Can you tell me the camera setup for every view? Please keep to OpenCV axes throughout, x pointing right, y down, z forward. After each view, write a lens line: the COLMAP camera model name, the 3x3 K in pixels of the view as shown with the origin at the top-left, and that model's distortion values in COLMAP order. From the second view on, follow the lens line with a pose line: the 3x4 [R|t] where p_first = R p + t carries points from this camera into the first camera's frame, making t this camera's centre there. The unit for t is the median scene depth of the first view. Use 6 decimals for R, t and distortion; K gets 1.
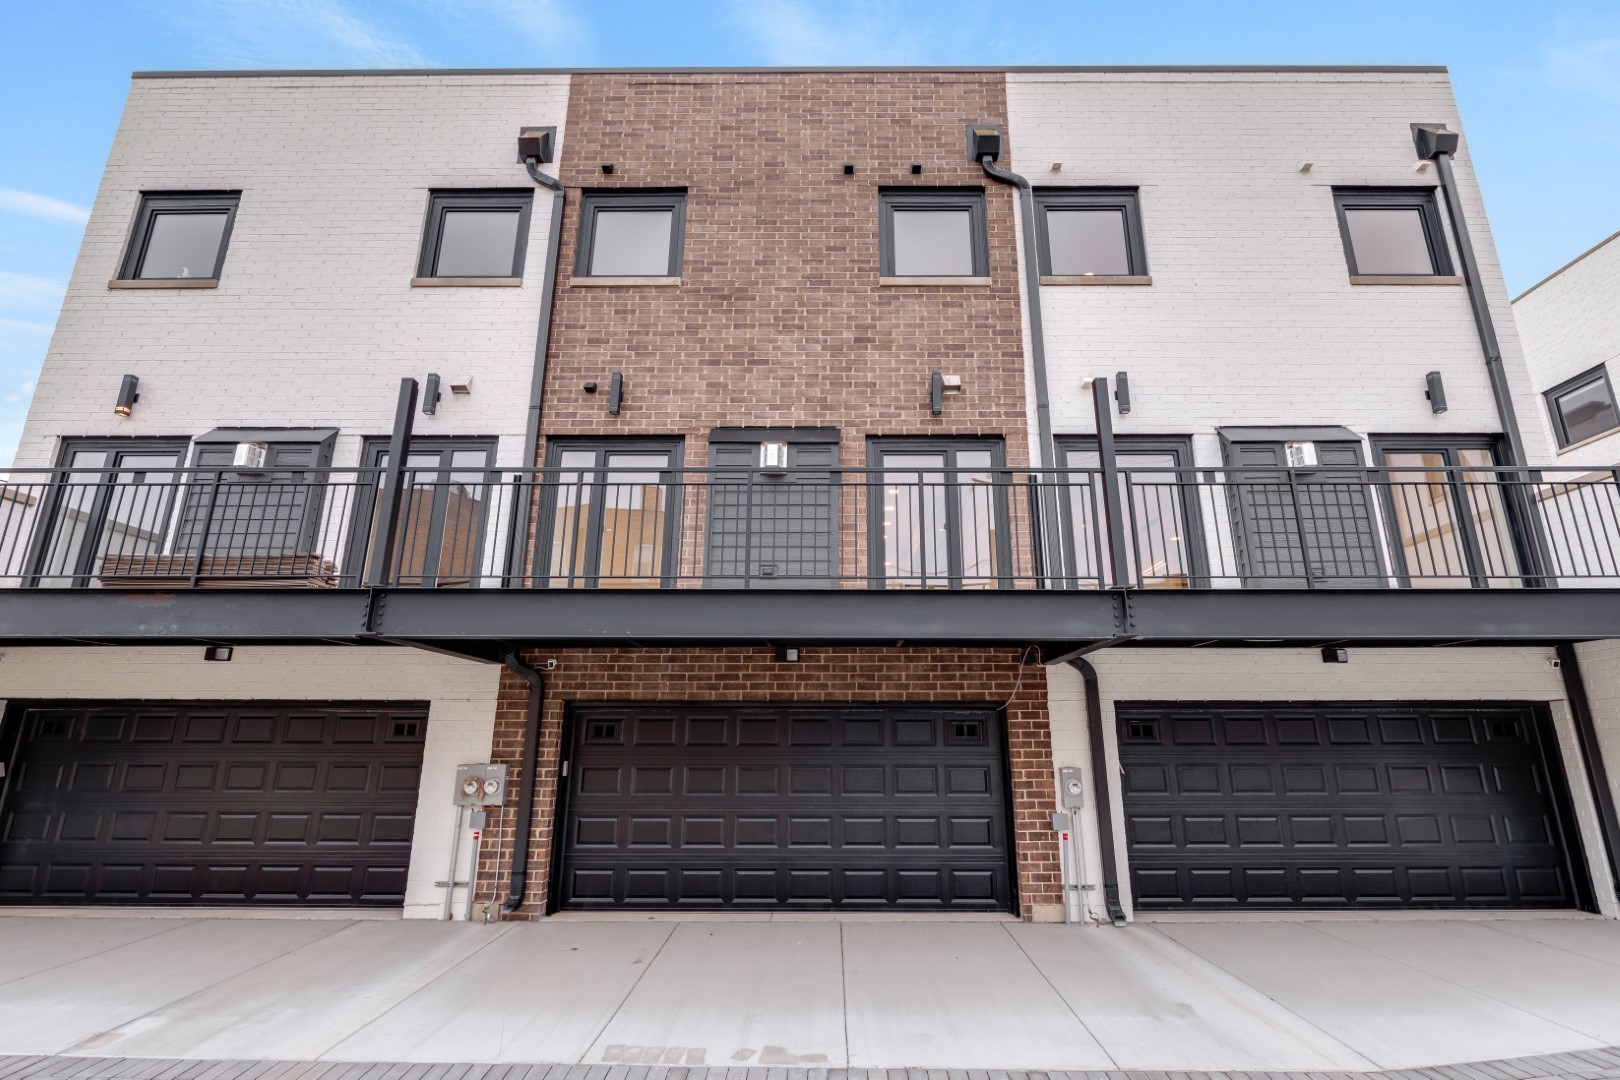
lens RADIAL K [[738.4, 0, 806.0], [0, 738.4, 530.3], [0, 0, 1]] dist [-0.003630, -0.000818]
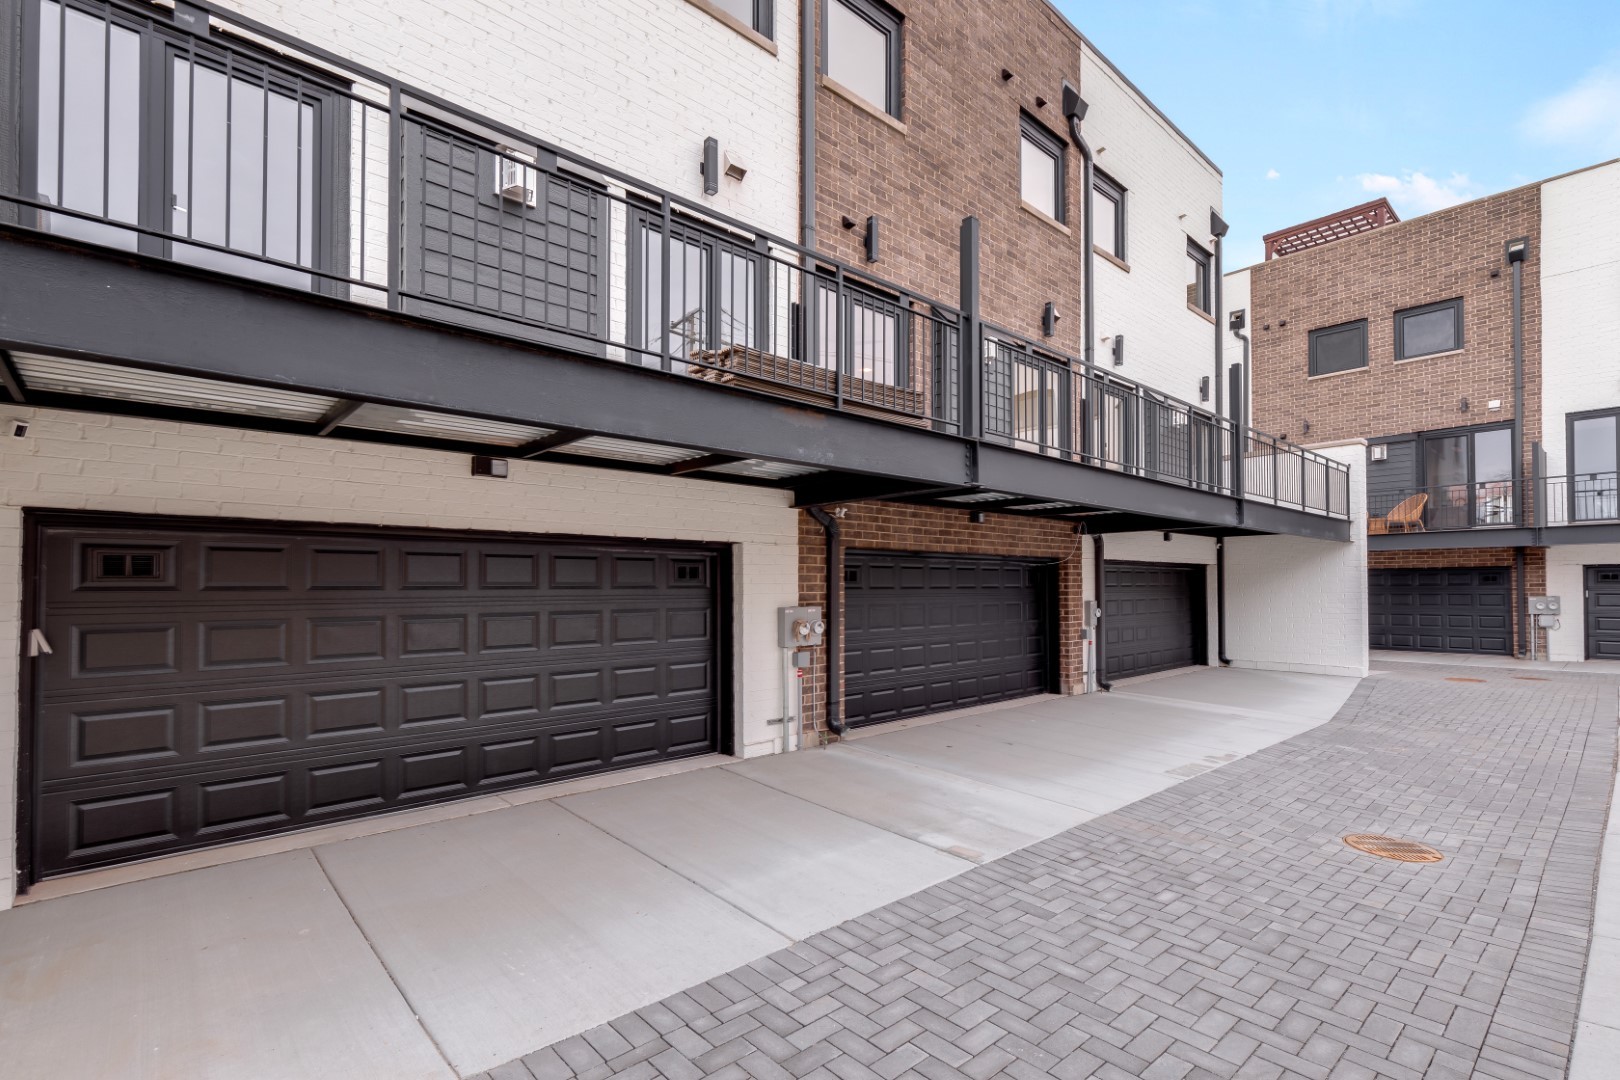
lens RADIAL K [[753.4, 0, 813.1], [0, 753.4, 563.8], [0, 0, 1]] dist [0.018997, -0.000288]
pose [[0.729373, 0.017855, 0.683883, -1.092890], [-0.181414, 0.968918, 0.168184, 0.082127], [-0.659624, -0.246735, 0.709942, 0.268527]]
